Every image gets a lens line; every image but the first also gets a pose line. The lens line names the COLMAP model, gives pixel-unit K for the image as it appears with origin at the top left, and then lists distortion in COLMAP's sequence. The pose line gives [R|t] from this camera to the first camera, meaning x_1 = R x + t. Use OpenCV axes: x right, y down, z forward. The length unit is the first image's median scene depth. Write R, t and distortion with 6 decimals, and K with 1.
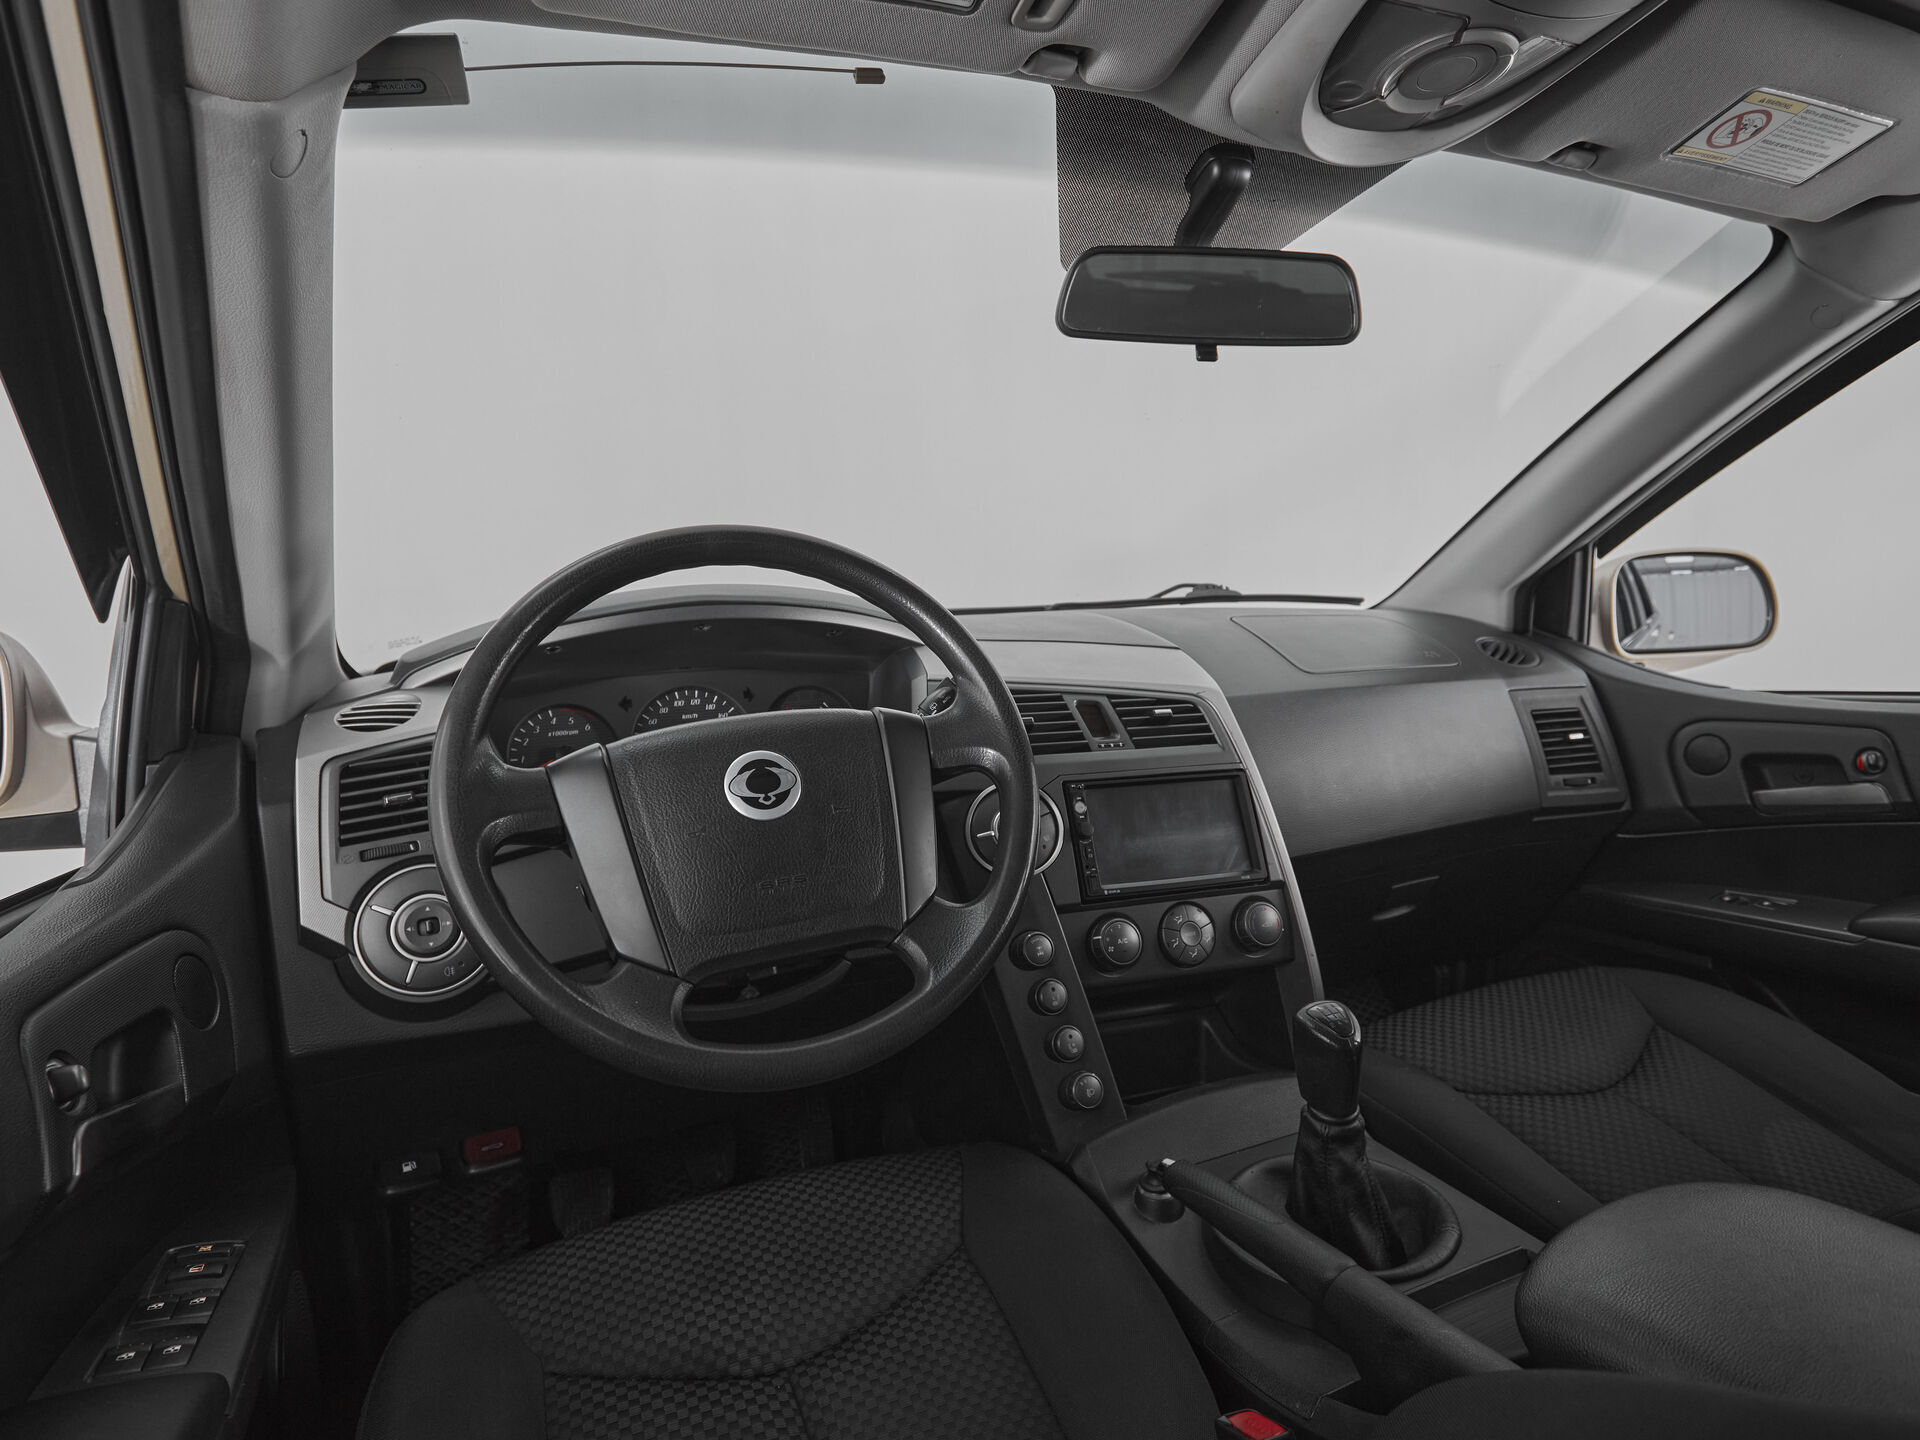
lens RADIAL K [[1079.2, 0, 960.0], [0, 1079.2, 720.0], [0, 0, 1]] dist [-0.005115, -0.001178]
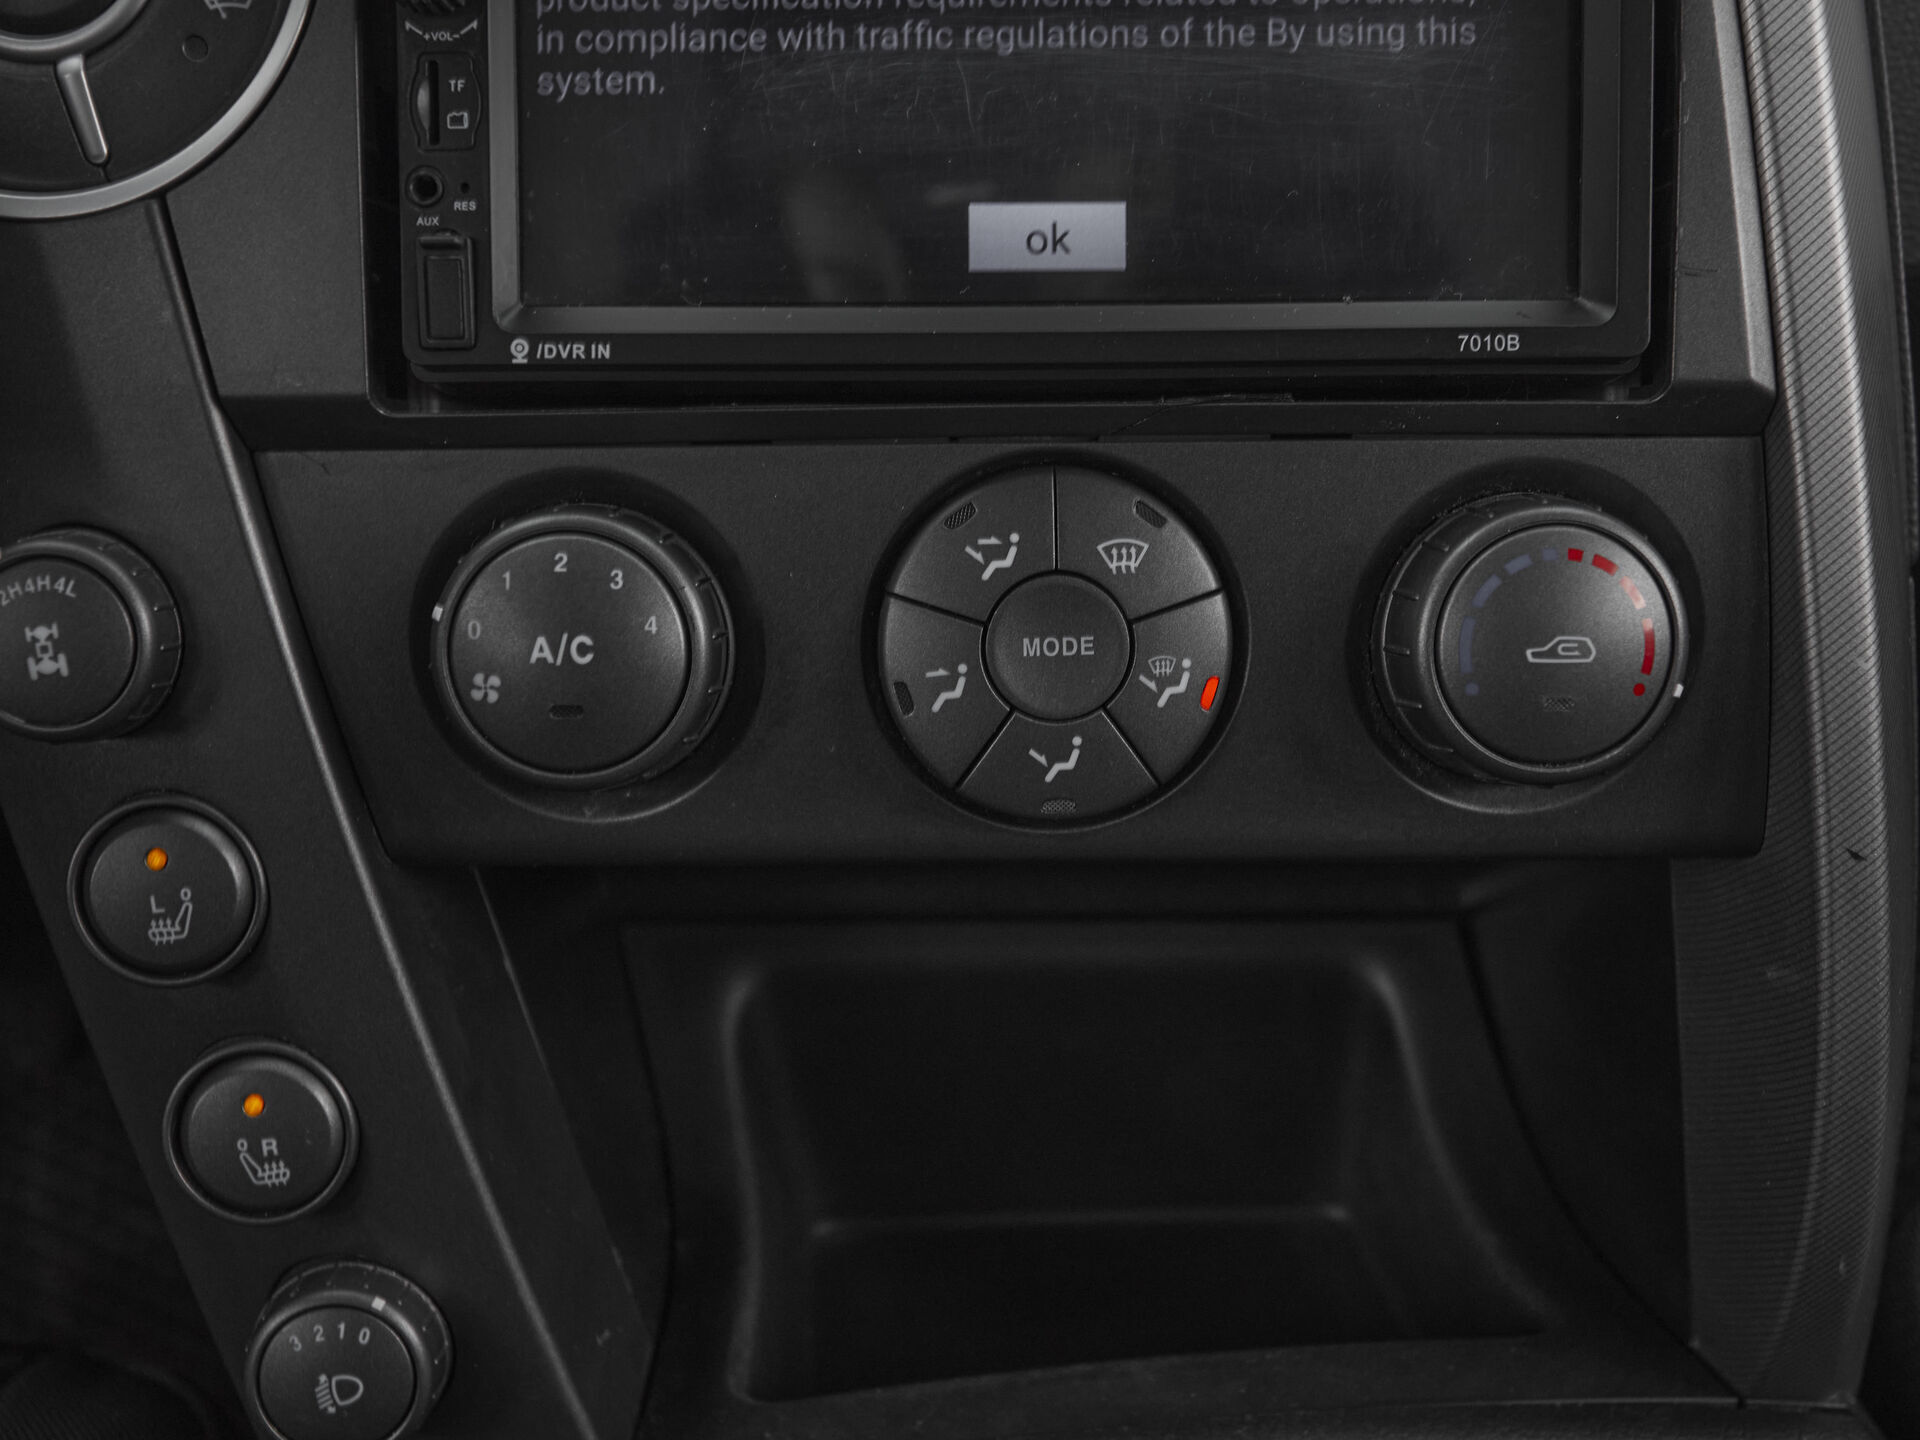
lens RADIAL K [[1772.7, 0, 960.0], [0, 1772.7, 720.0], [0, 0, 1]] dist [-0.031744, 0.061385]
pose [[0.946481, 0.139653, -0.290984, 0.265612], [-0.032729, 0.938427, 0.343924, 0.108611], [0.321097, -0.315994, 0.892774, 0.704640]]
